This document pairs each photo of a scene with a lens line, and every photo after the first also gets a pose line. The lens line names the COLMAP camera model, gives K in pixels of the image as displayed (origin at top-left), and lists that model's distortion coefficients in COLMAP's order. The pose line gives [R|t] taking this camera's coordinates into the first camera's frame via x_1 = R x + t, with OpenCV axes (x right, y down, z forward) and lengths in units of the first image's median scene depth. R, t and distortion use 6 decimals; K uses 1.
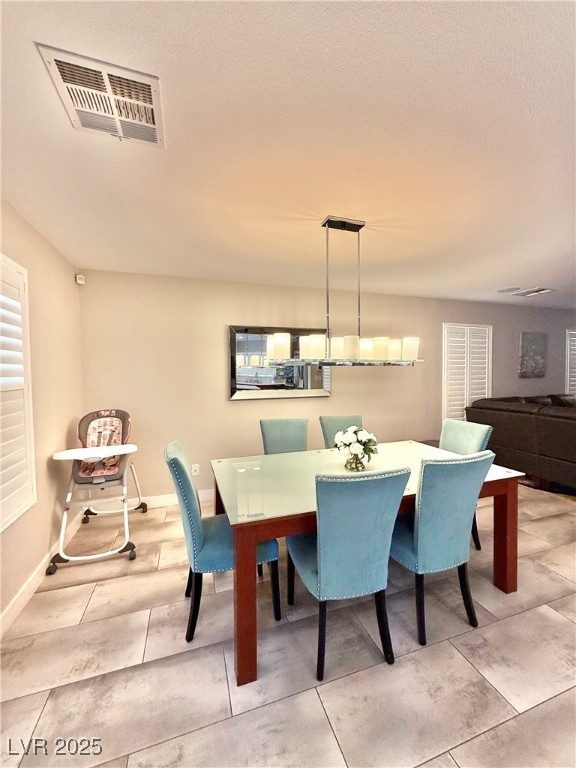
lens RADIAL K [[305.3, 0, 285.4], [0, 305.3, 383.8], [0, 0, 1]] dist [-0.000471, 0.000011]
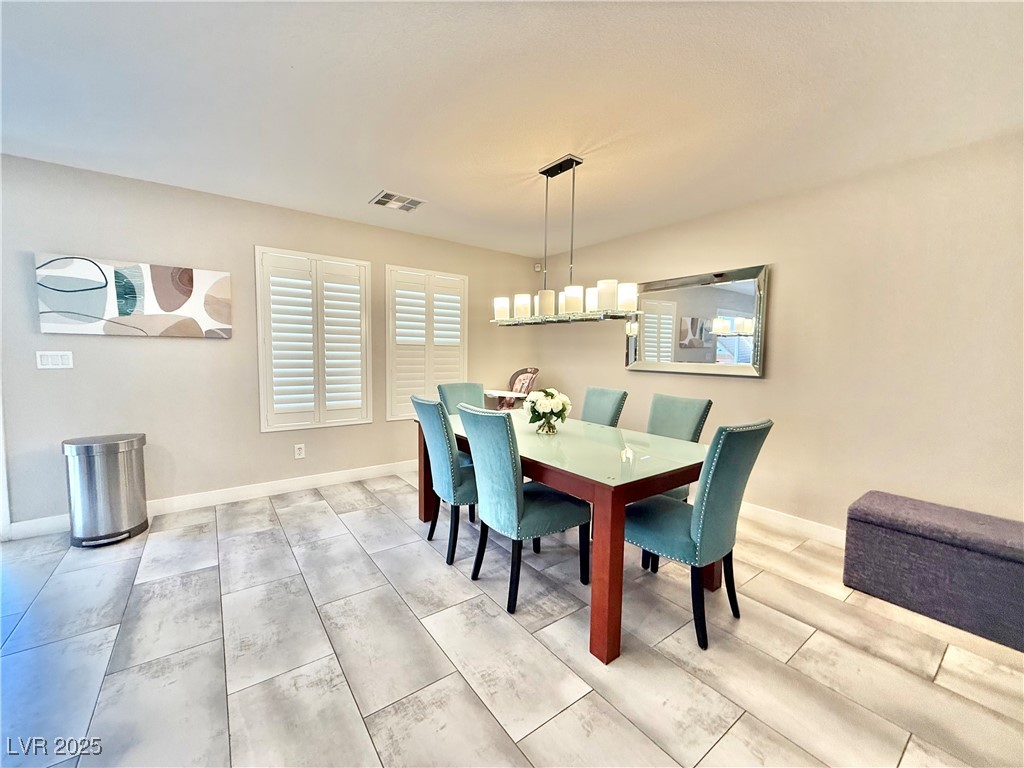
lens RADIAL K [[407.1, 0, 507.9], [0, 407.1, 384.5], [0, 0, 1]] dist [-0.000471, 0.000011]
pose [[0.312850, 0.089135, -0.945611, 1.384124], [-0.064092, 0.995299, 0.072614, 0.050203], [0.947638, 0.037888, 0.317092, 0.497580]]
